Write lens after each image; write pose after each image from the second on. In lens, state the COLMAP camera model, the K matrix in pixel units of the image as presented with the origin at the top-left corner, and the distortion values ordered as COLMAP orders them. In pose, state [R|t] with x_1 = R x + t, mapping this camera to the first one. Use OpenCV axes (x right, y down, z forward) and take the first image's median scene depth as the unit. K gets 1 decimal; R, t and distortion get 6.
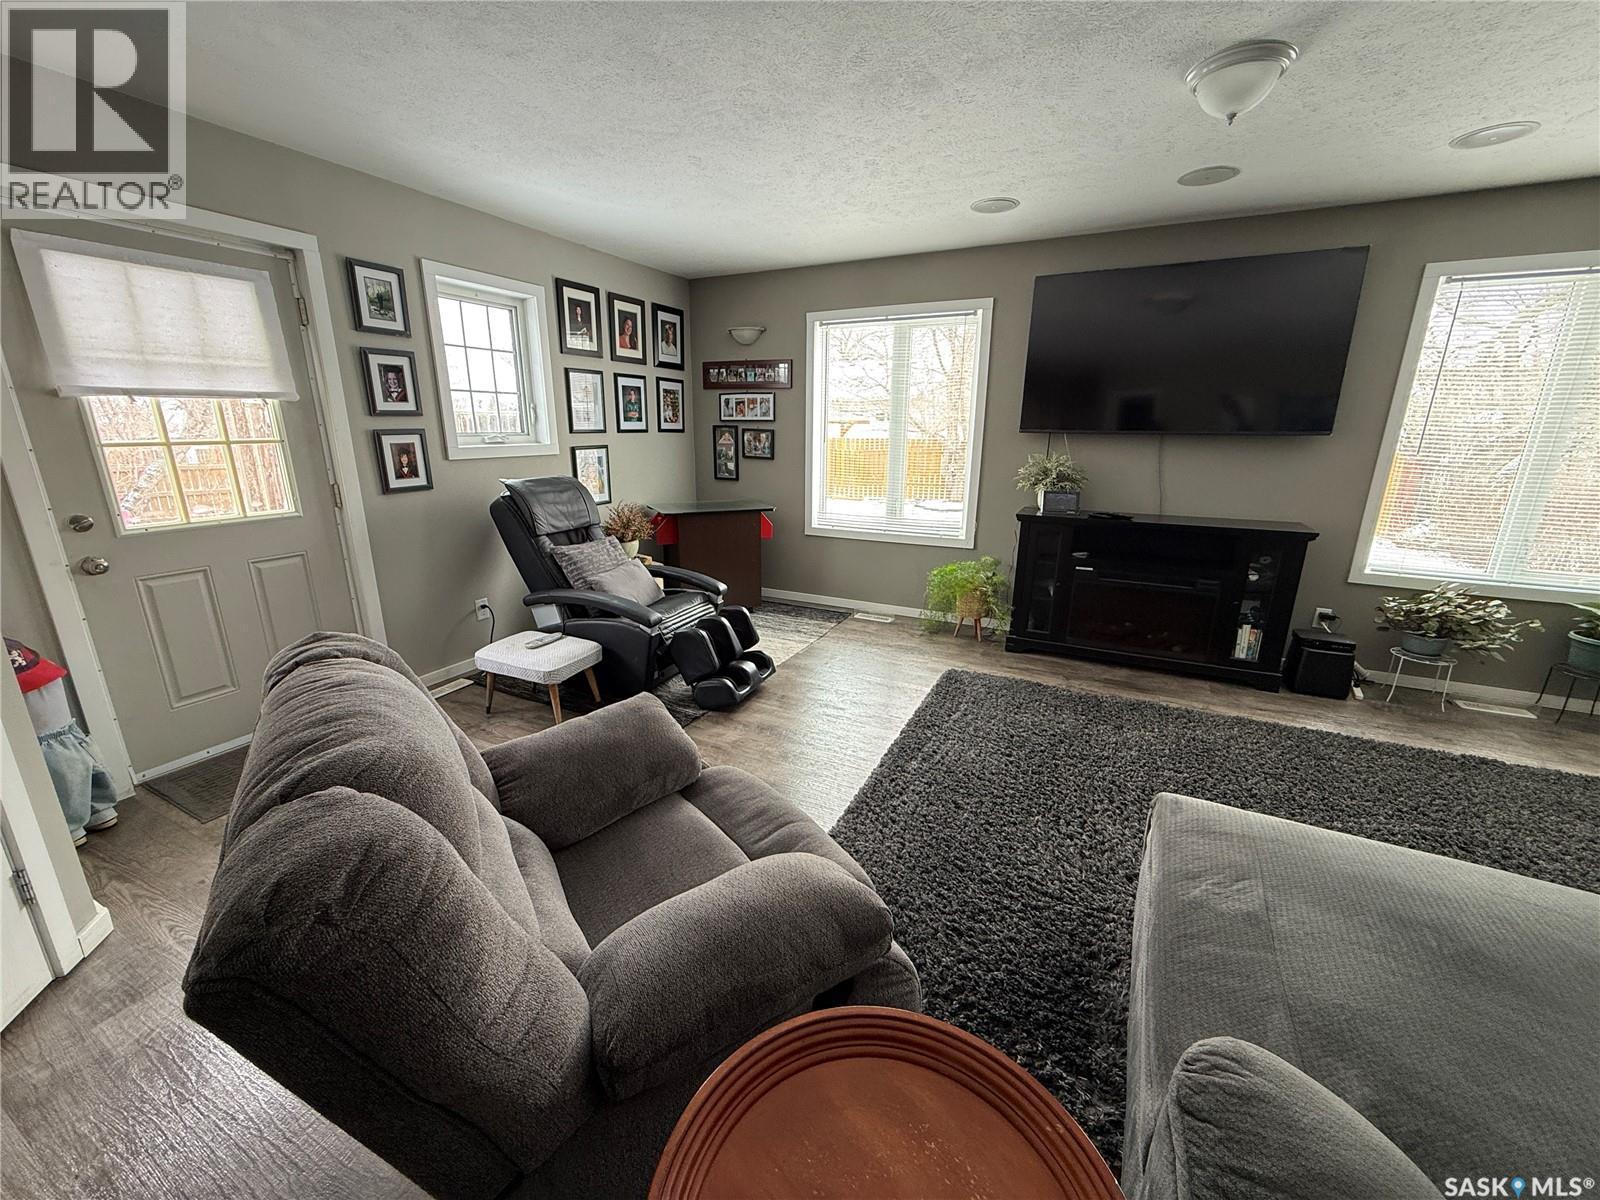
lens RADIAL K [[631.8, 0, 799.8], [0, 631.8, 603.3], [0, 0, 1]] dist [-0.002903, -0.000569]
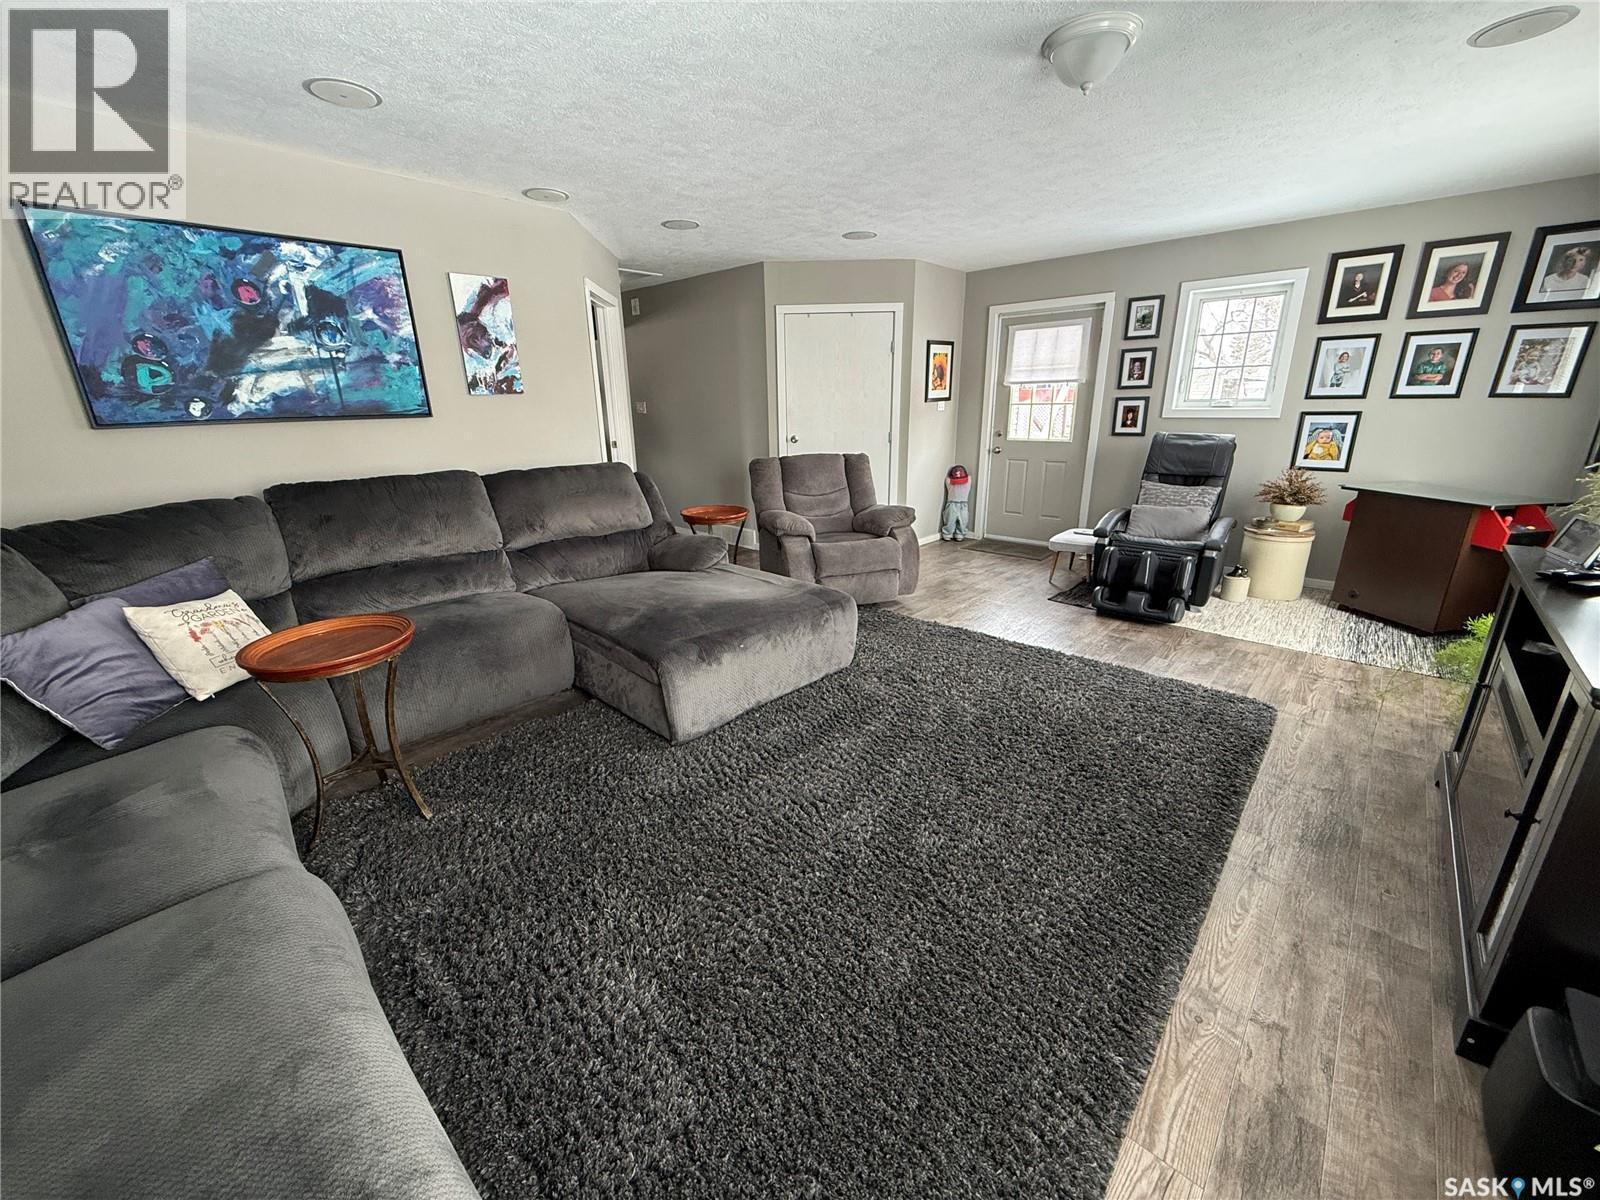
lens RADIAL K [[631.8, 0, 799.0], [0, 631.8, 599.5], [0, 0, 1]] dist [-0.002903, -0.000569]
pose [[-0.275285, 0.285704, -0.917928, 1.225977], [-0.249001, 0.901047, 0.355125, -0.163231], [0.928556, 0.326325, -0.176904, 0.637465]]
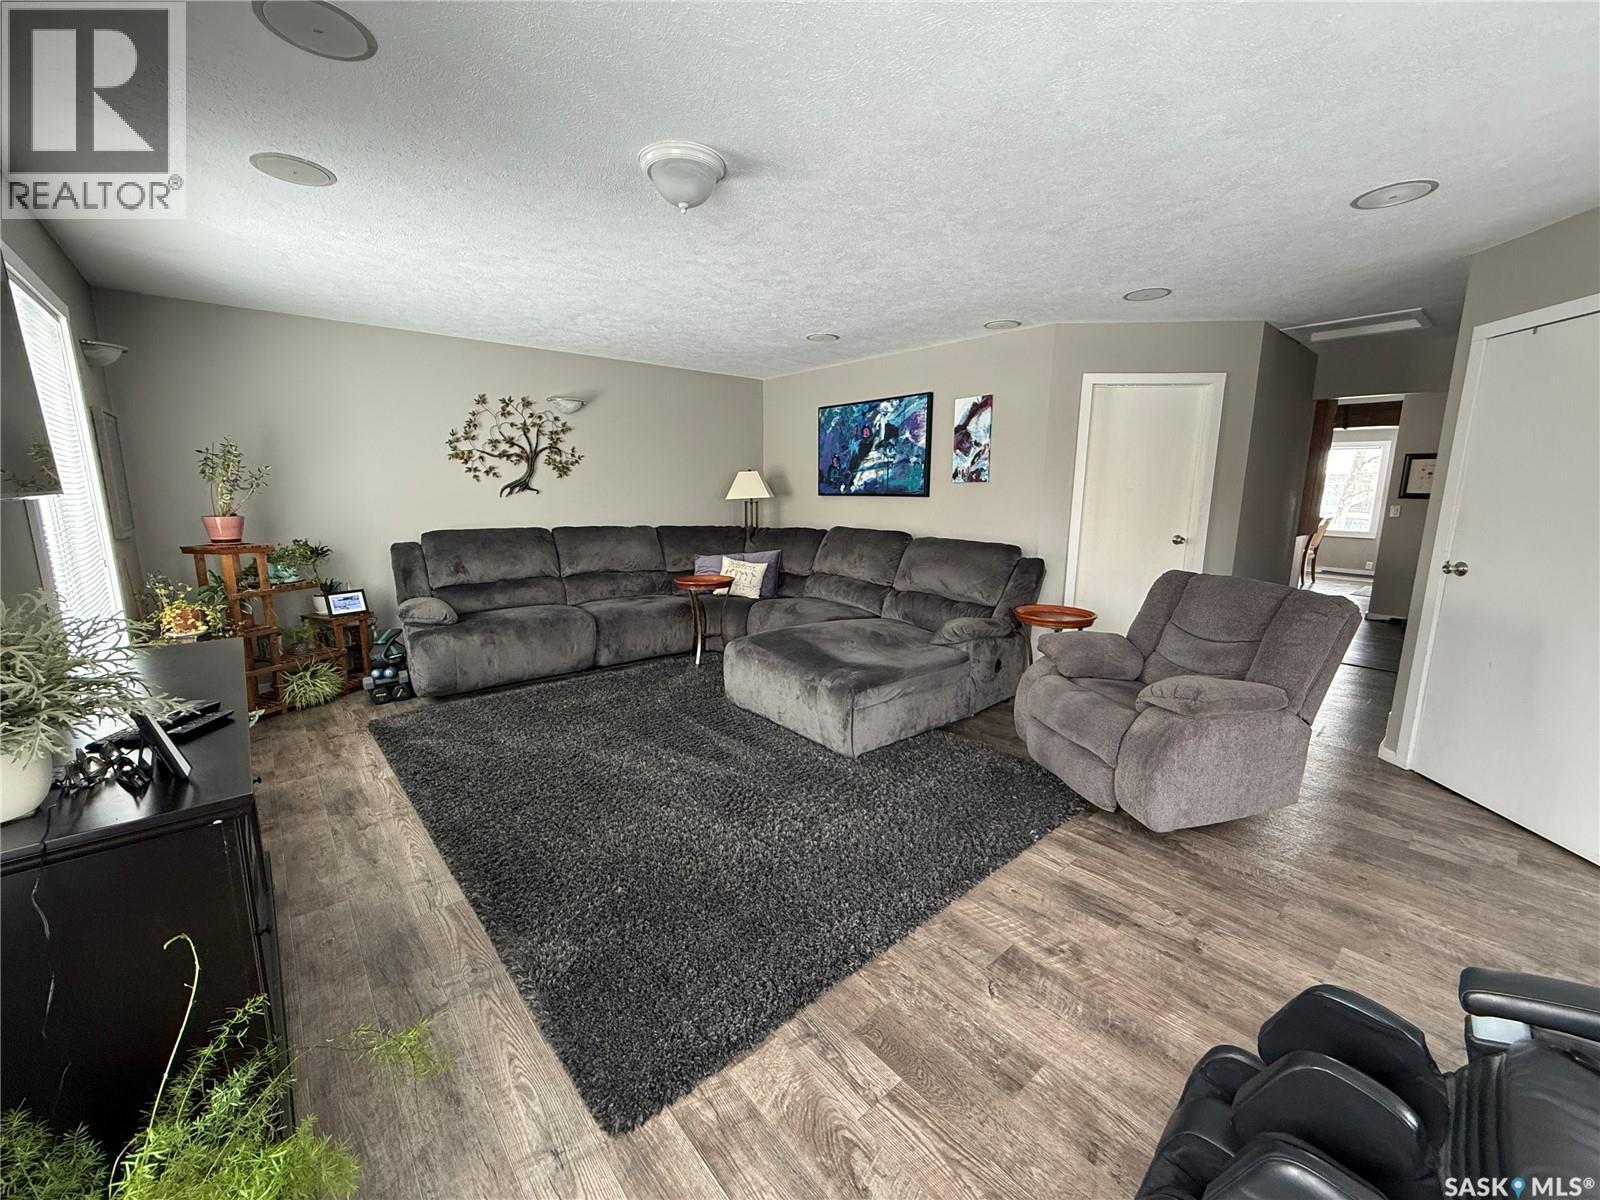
lens RADIAL K [[631.8, 0, 798.8], [0, 631.8, 599.6], [0, 0, 1]] dist [-0.002903, -0.000569]
pose [[-0.924774, -0.079403, 0.372141, 0.007511], [0.092939, 0.901233, 0.423250, -0.377337], [-0.368993, 0.425997, -0.826057, 1.313706]]
